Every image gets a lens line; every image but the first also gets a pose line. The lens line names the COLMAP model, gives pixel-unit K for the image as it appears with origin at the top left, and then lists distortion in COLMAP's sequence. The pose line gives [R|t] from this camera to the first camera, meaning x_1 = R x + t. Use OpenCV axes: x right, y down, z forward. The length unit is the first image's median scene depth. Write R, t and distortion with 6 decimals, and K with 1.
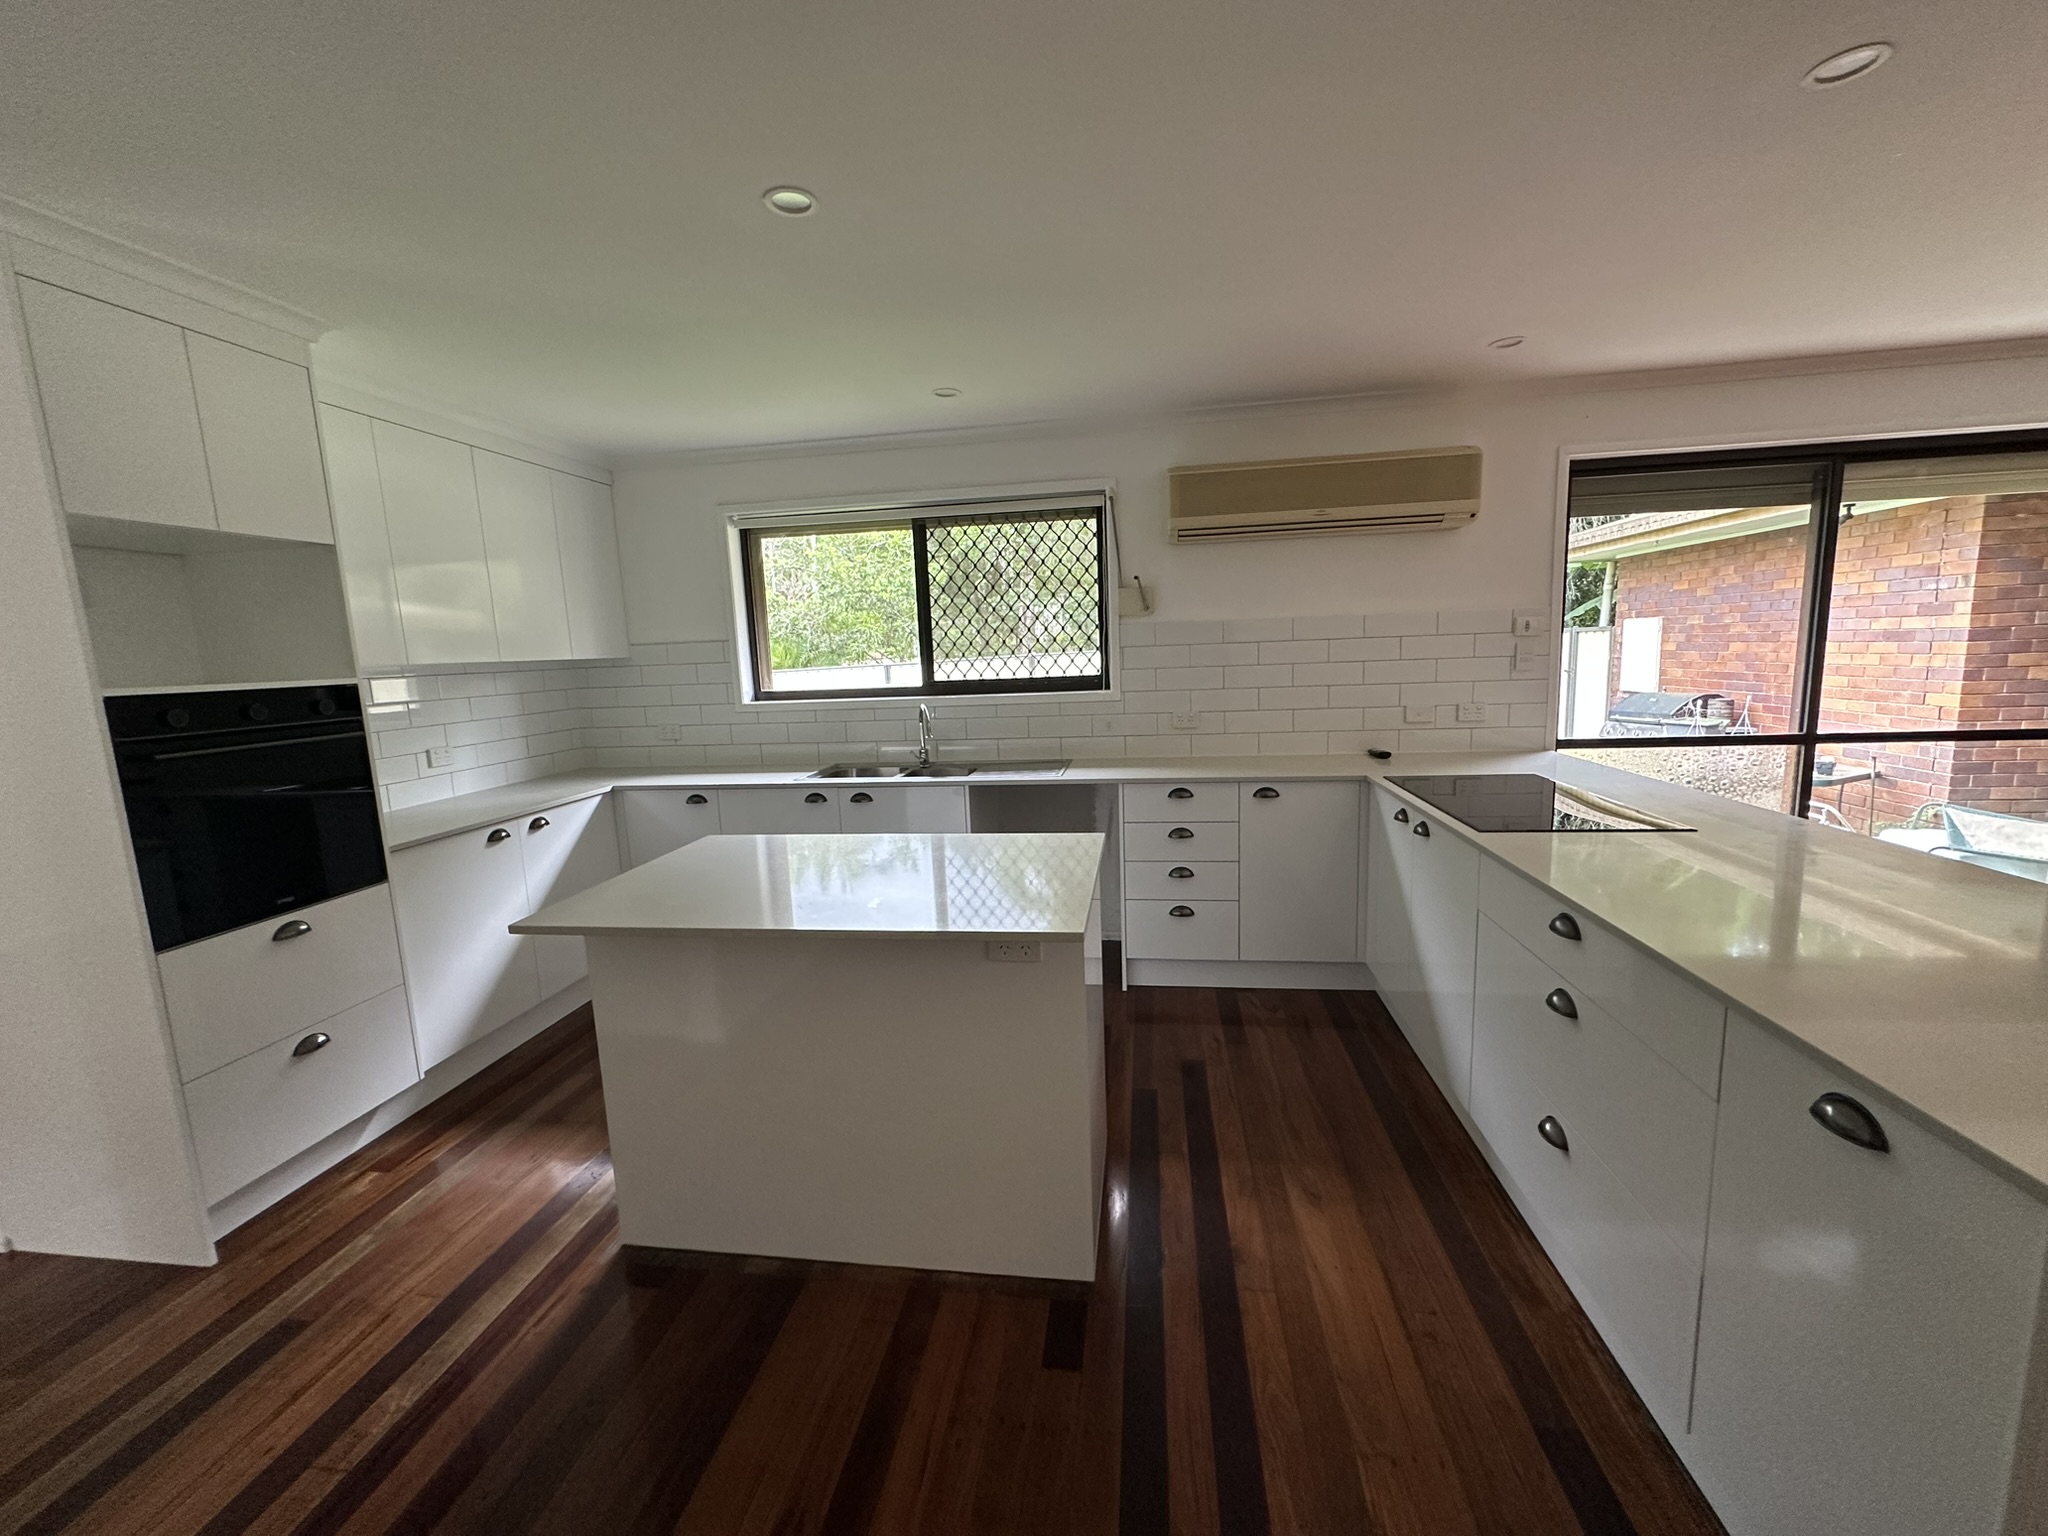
lens RADIAL K [[812.0, 0, 1025.5], [0, 812.0, 765.3], [0, 0, 1]] dist [-0.000376, 0.000297]
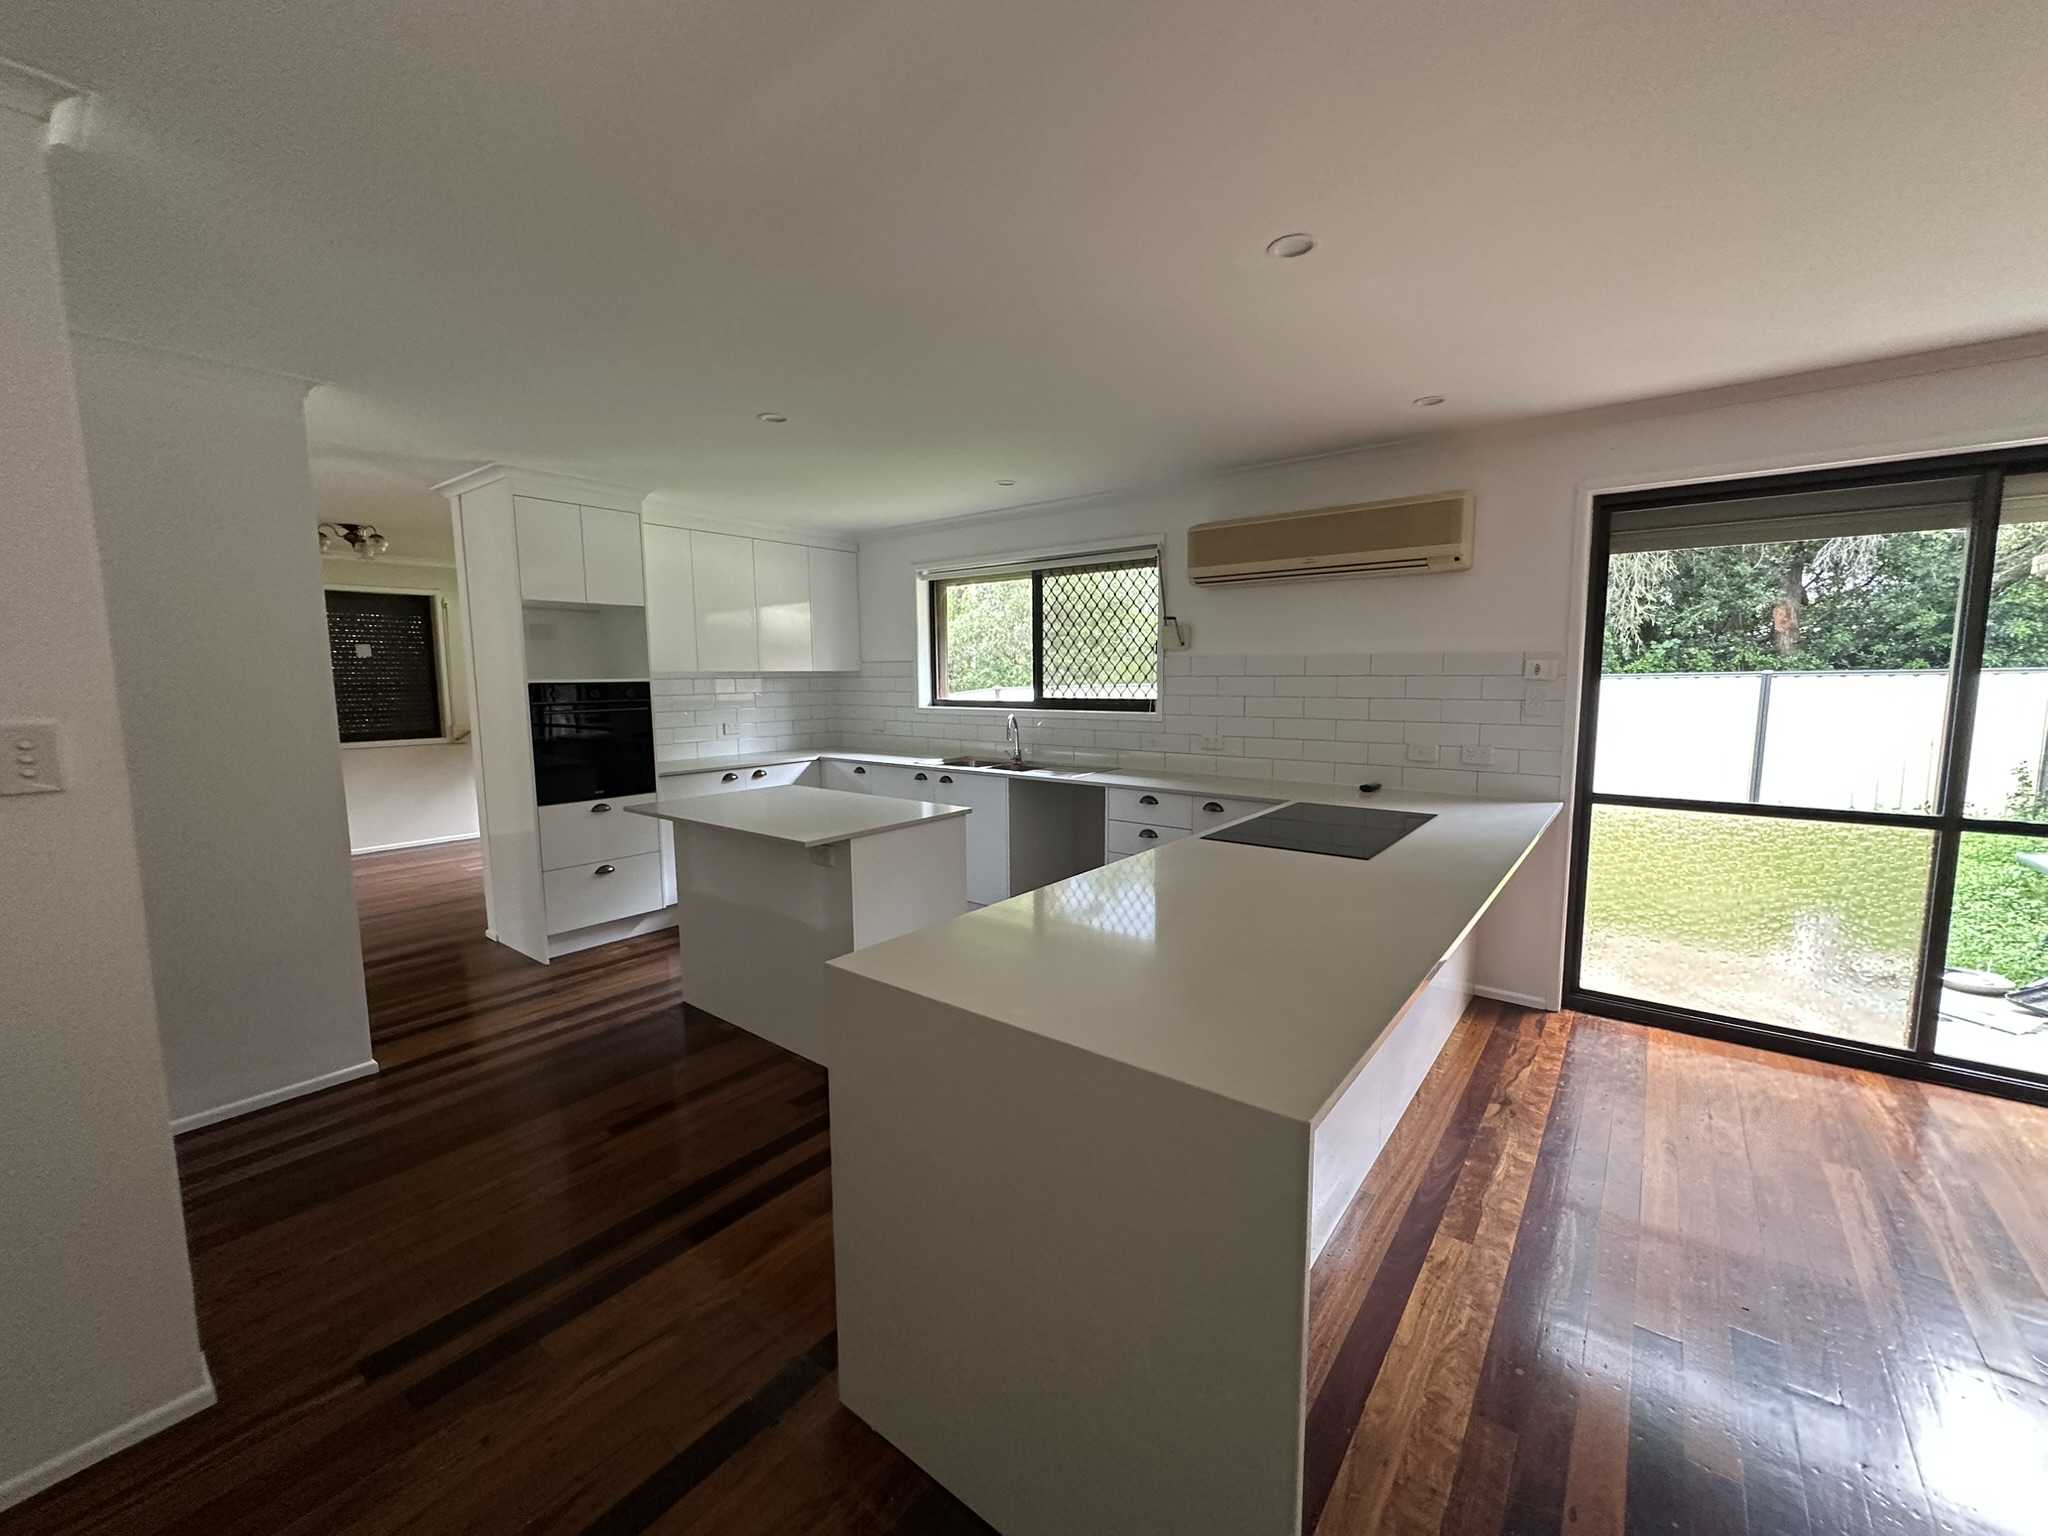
lens RADIAL K [[812.0, 0, 1025.5], [0, 812.0, 765.3], [0, 0, 1]] dist [-0.000376, 0.000297]
pose [[0.869238, 0.089278, -0.486267, 0.555955], [-0.099410, 0.995034, 0.004984, -0.003818], [0.484297, 0.044007, 0.873796, -0.121613]]
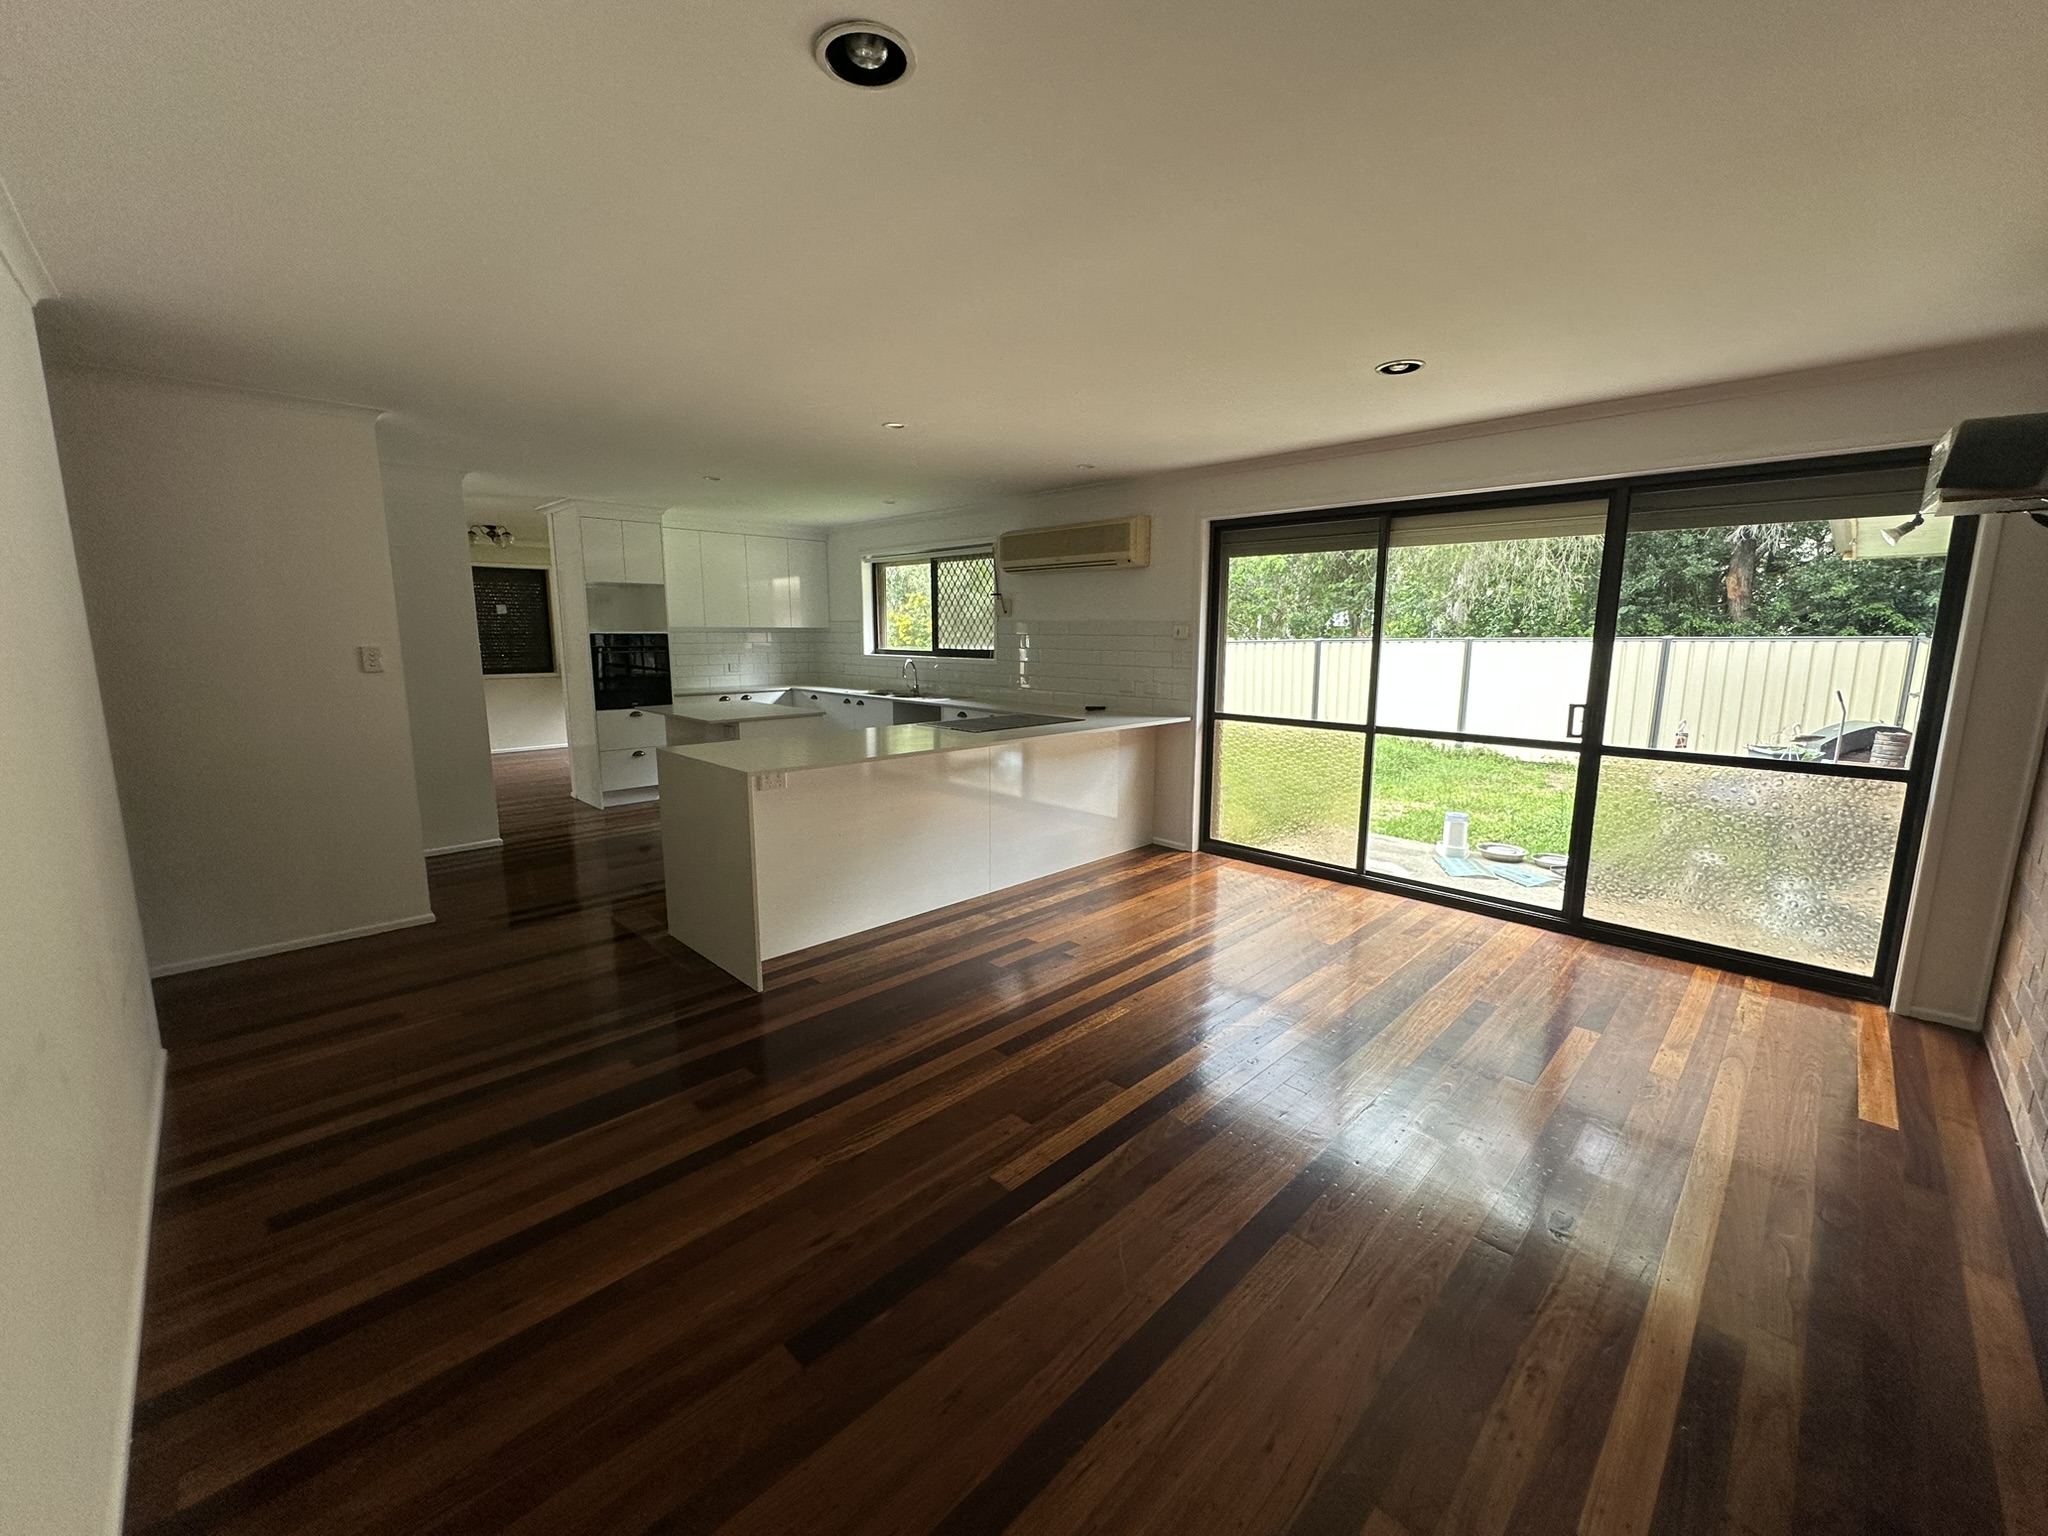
lens RADIAL K [[806.4, 0, 1025.6], [0, 806.4, 758.9], [0, 0, 1]] dist [-0.002671, -0.000059]
pose [[0.802900, 0.136631, -0.580244, 1.258994], [-0.122379, 0.990426, 0.063878, -0.000325], [0.583416, 0.019722, 0.811934, -0.362073]]
